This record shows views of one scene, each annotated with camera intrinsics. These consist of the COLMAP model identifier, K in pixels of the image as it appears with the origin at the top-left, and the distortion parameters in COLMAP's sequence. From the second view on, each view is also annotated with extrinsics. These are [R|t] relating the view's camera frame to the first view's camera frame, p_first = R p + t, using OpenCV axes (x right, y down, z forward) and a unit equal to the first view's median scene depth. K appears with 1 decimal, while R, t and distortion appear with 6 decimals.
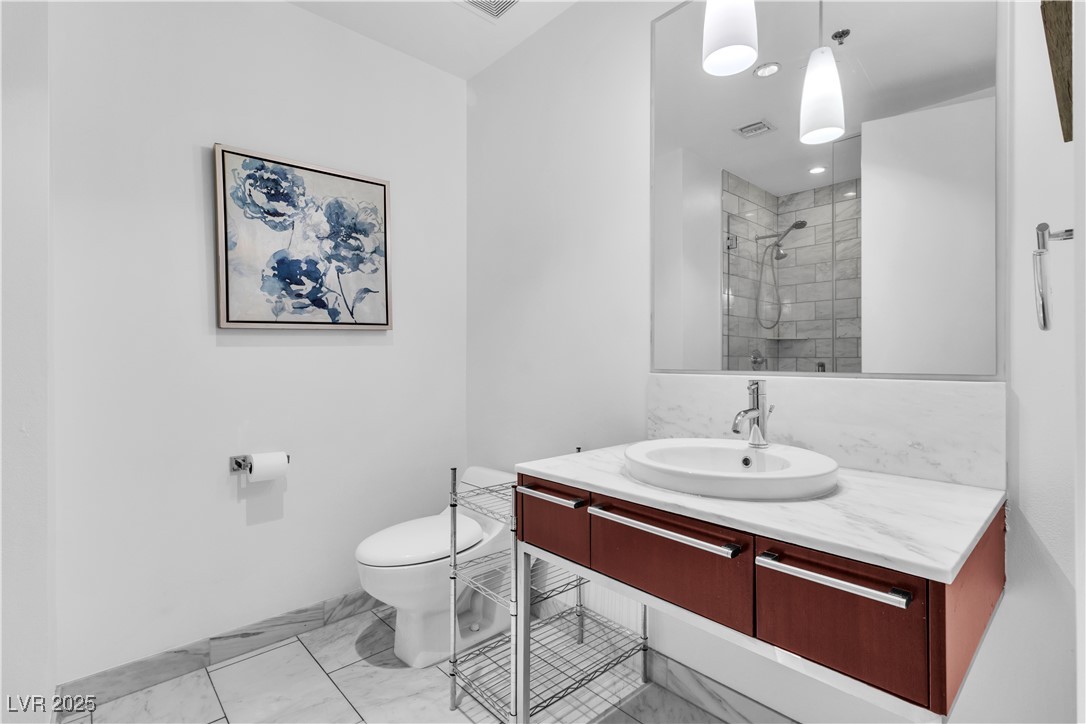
lens RADIAL K [[511.7, 0, 540.7], [0, 511.7, 358.4], [0, 0, 1]] dist [0.001244, 0.002221]
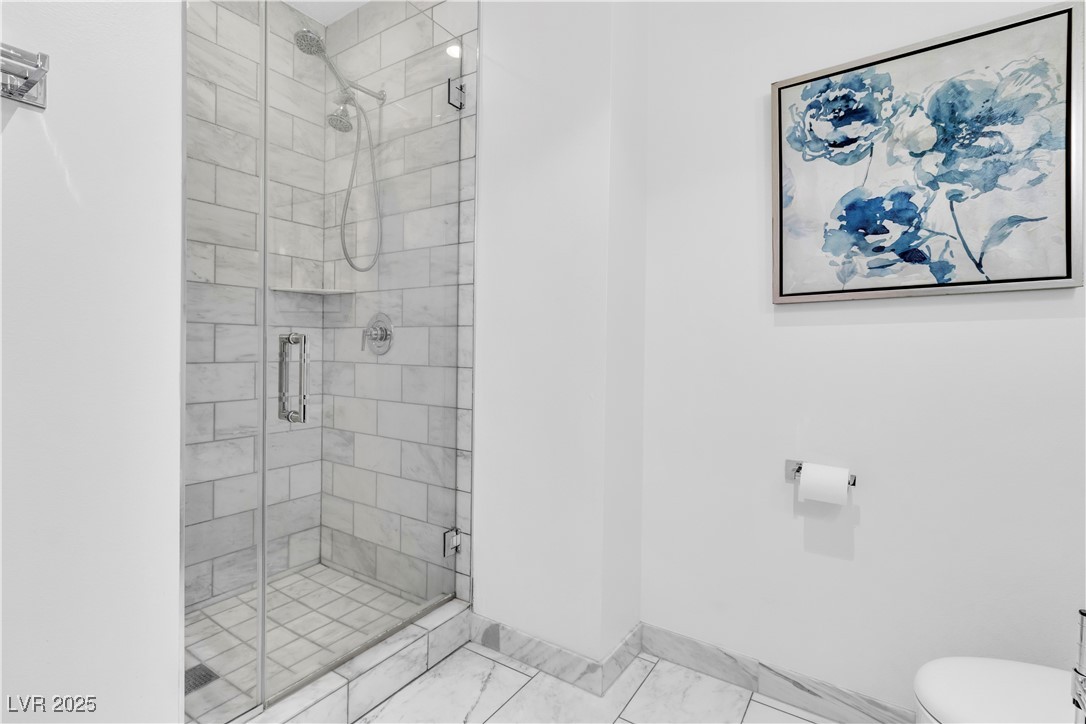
lens RADIAL K [[511.7, 0, 546.1], [0, 511.7, 353.2], [0, 0, 1]] dist [0.001244, 0.002221]
pose [[0.242856, 0.021878, -0.969816, 0.089149], [-0.012762, 0.999731, 0.019357, 0.009054], [0.969978, 0.007676, 0.243070, 0.392955]]
